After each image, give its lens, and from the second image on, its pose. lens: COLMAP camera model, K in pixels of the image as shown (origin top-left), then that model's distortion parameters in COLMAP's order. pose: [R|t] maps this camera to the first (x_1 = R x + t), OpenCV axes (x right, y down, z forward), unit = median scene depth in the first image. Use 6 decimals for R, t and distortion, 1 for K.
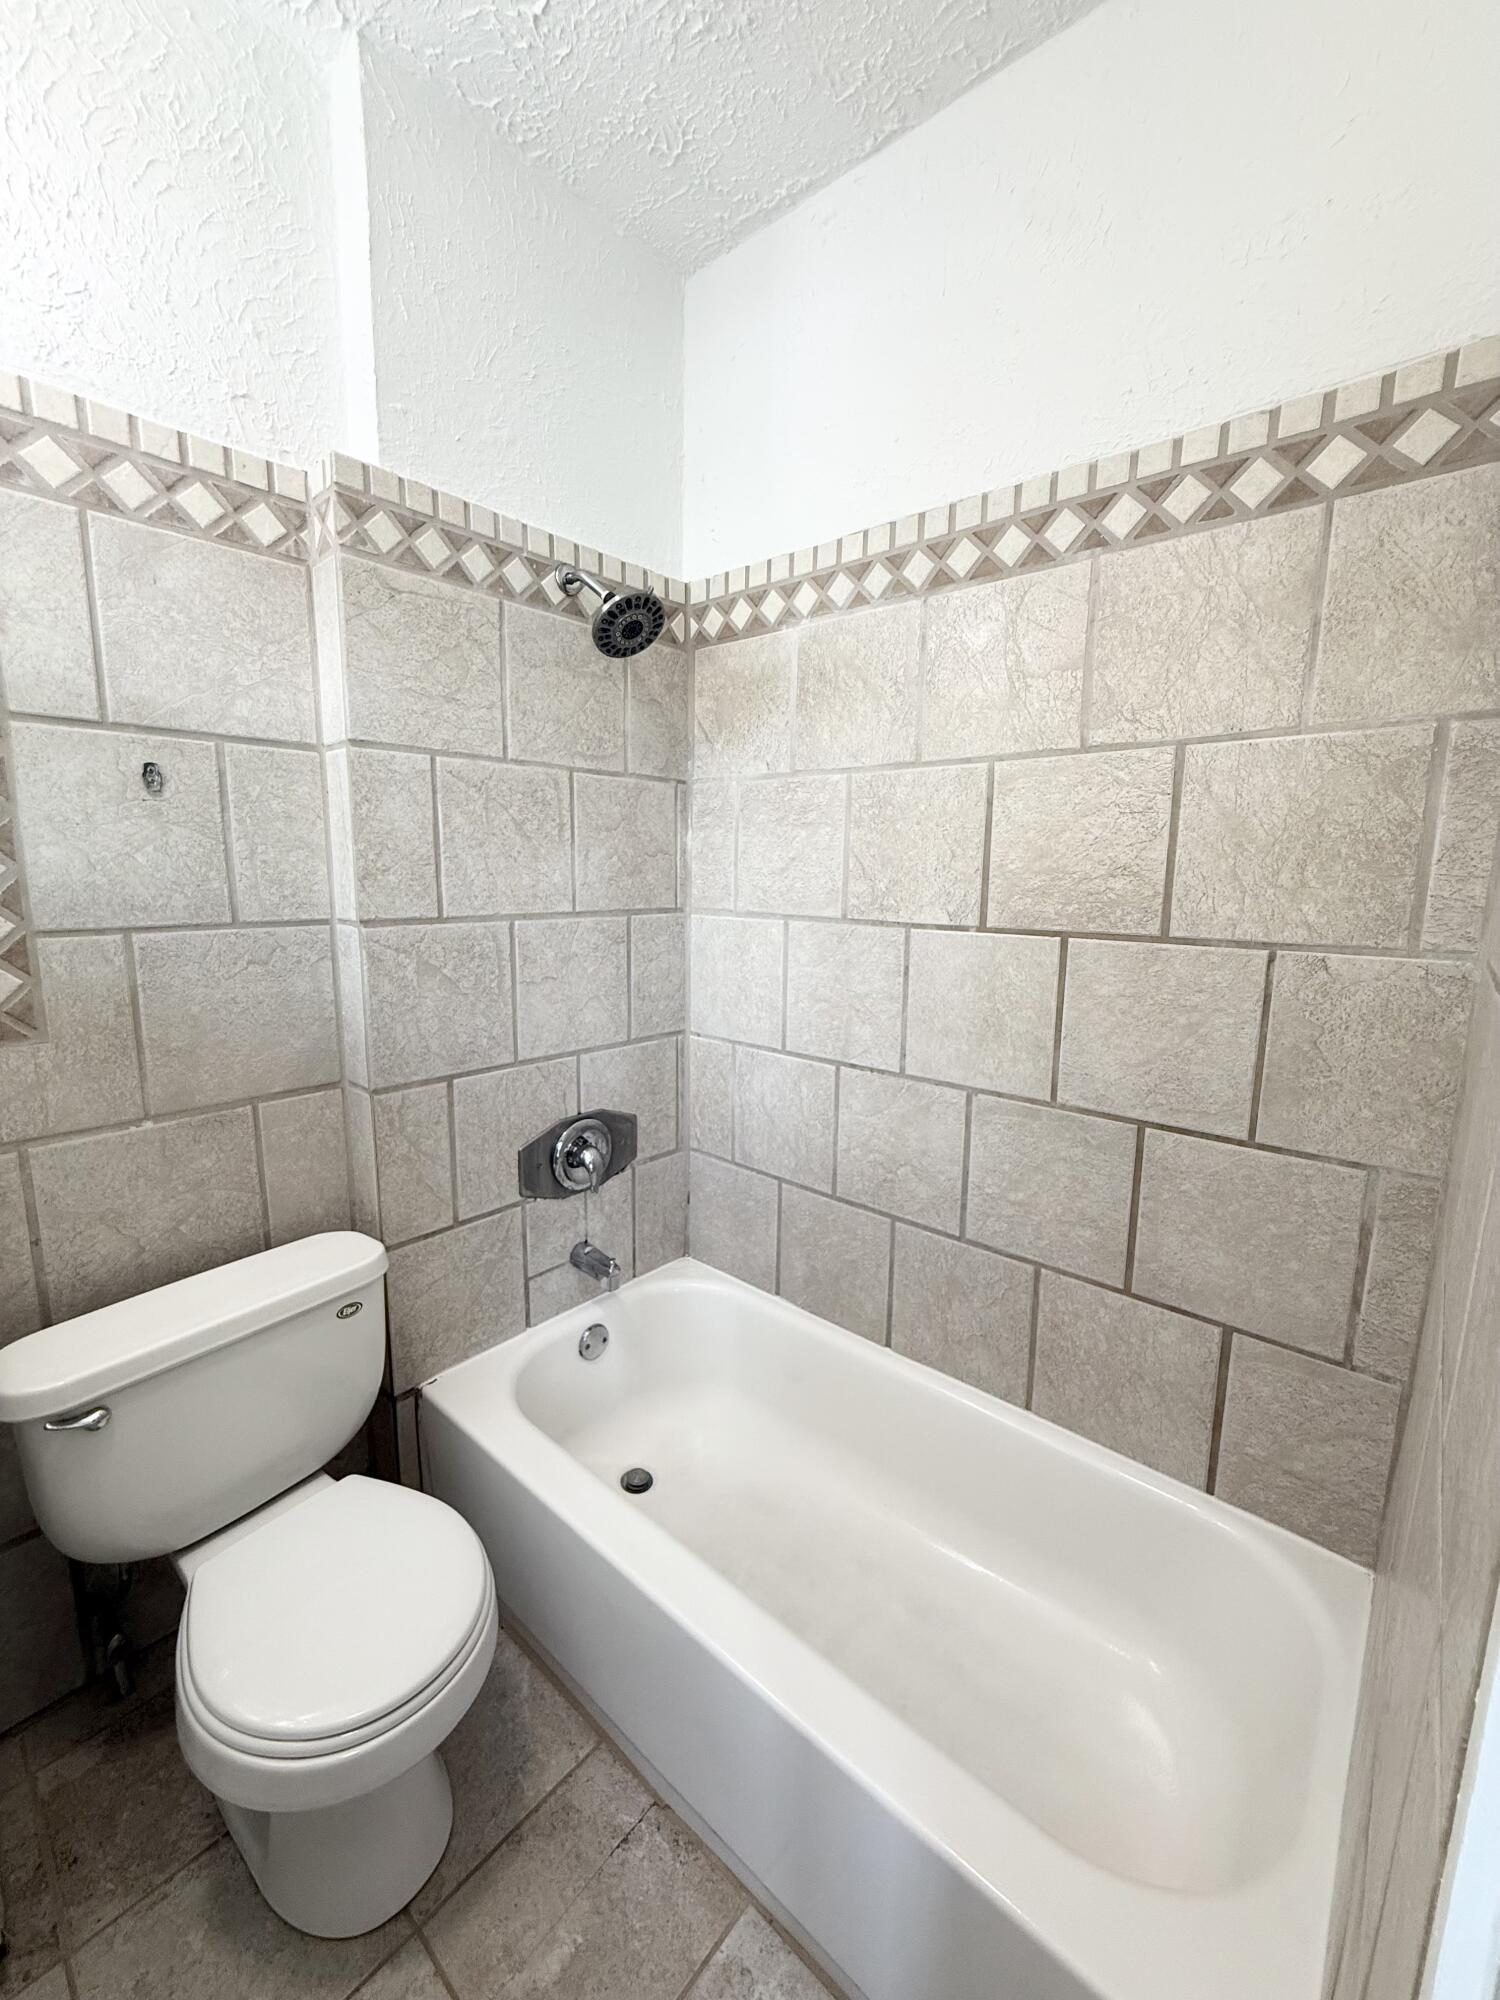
lens RADIAL K [[800.0, 0, 746.9], [0, 800.0, 994.2], [0, 0, 1]] dist [0.000645, -0.000120]
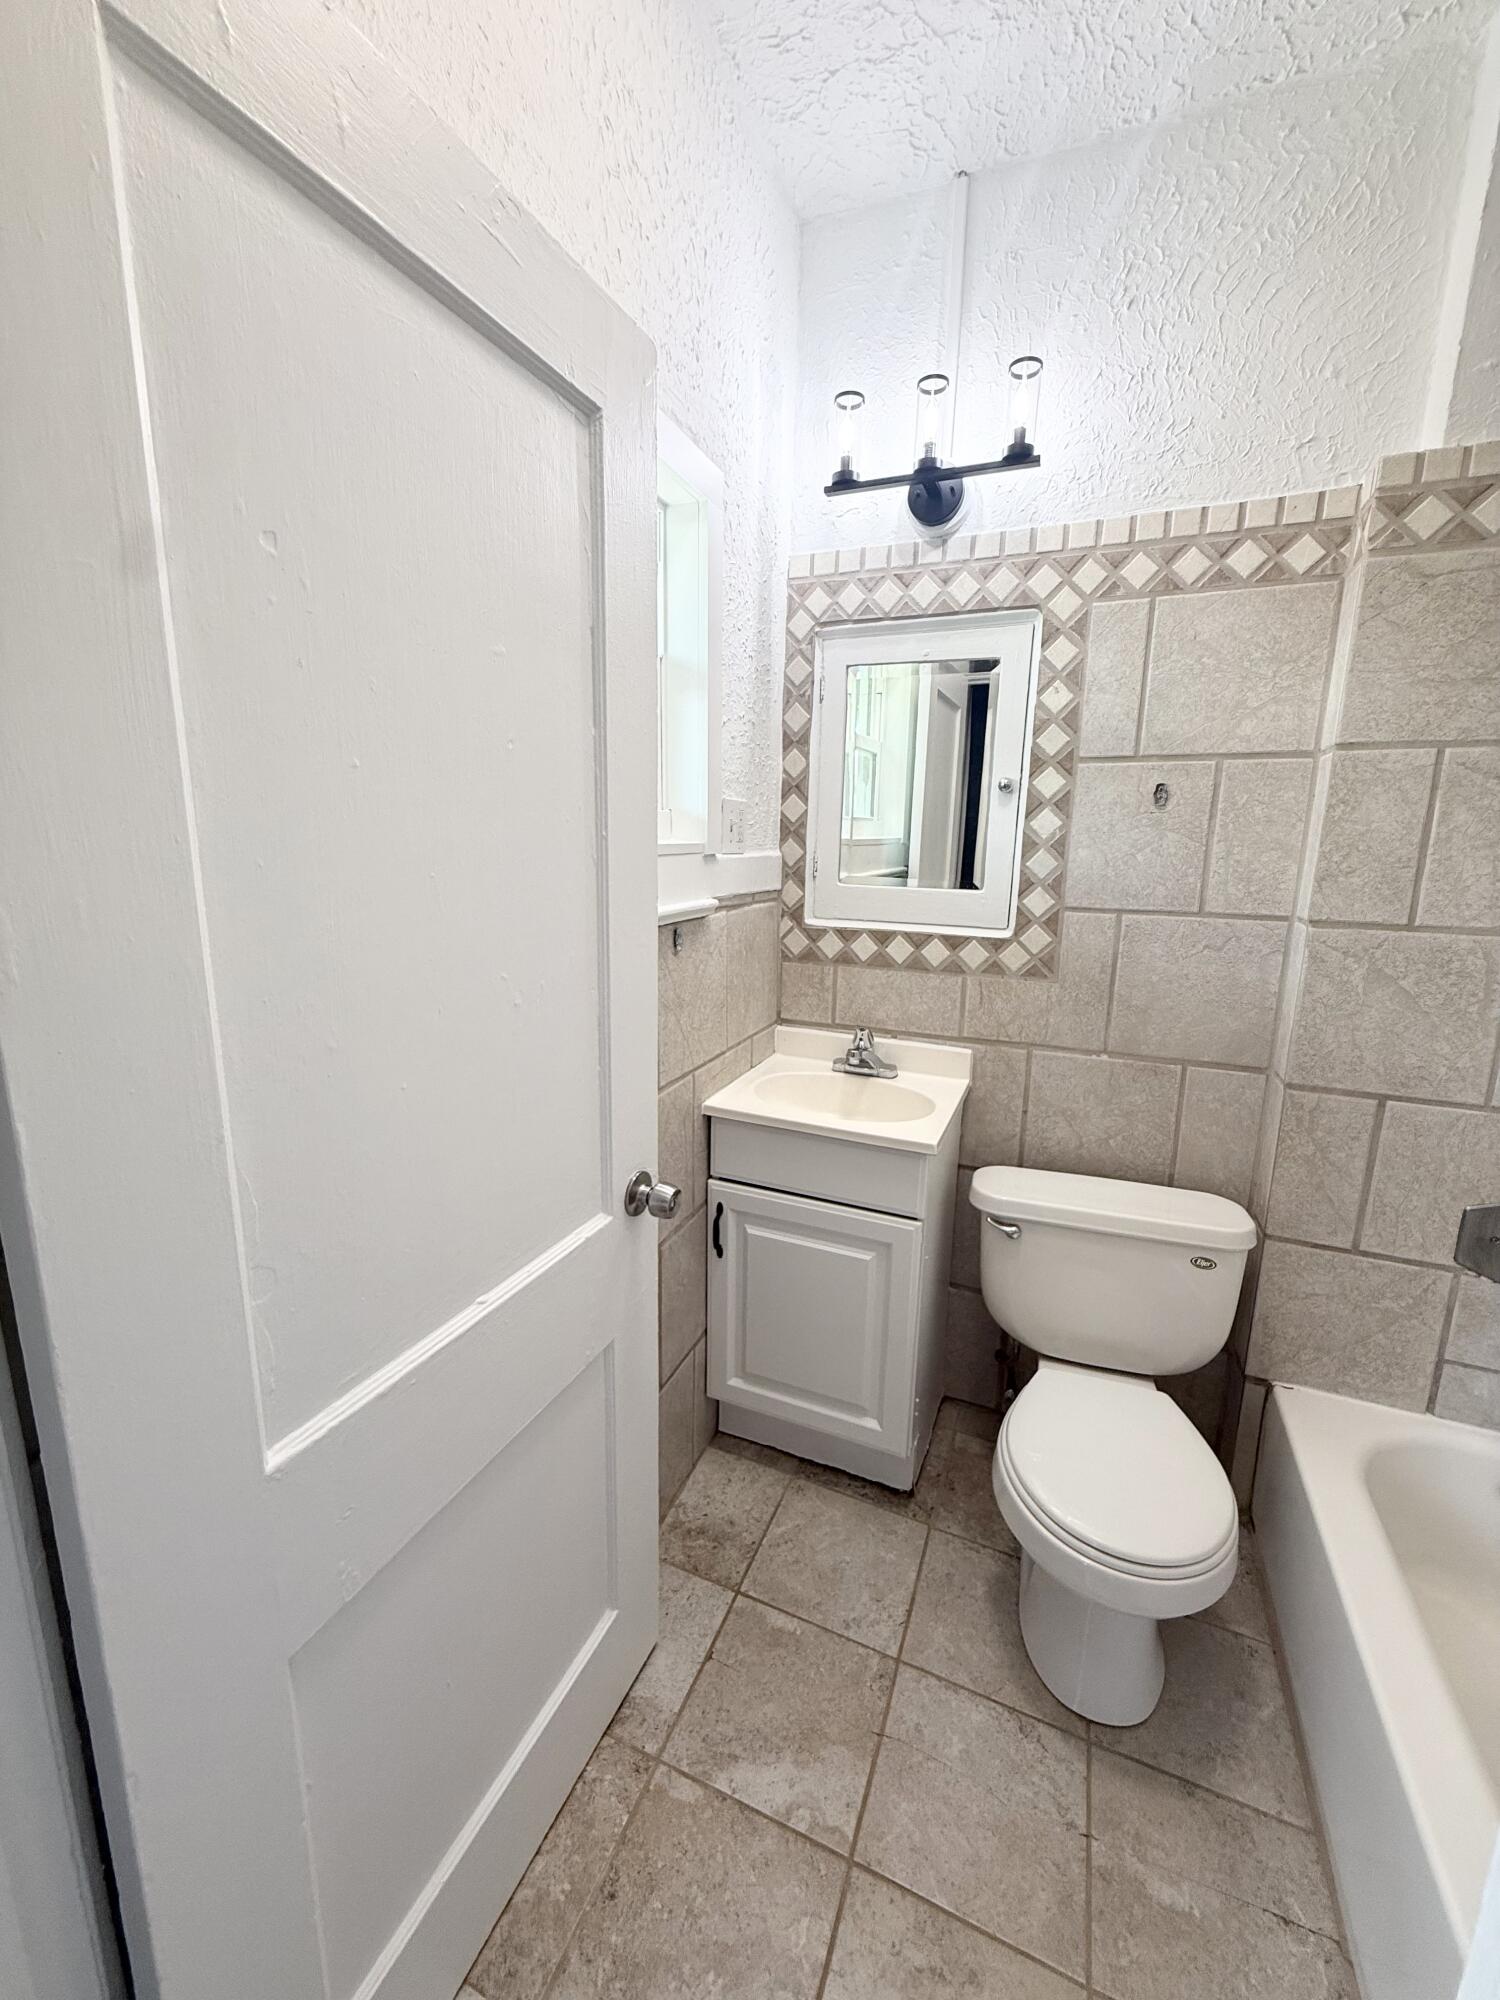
lens RADIAL K [[800.0, 0, 743.7], [0, 800.0, 998.5], [0, 0, 1]] dist [0.000645, -0.000120]
pose [[0.307678, 0.181524, -0.934015, 0.284183], [-0.160856, 0.977427, 0.136973, -0.017743], [0.937795, 0.108098, 0.329932, -0.015328]]
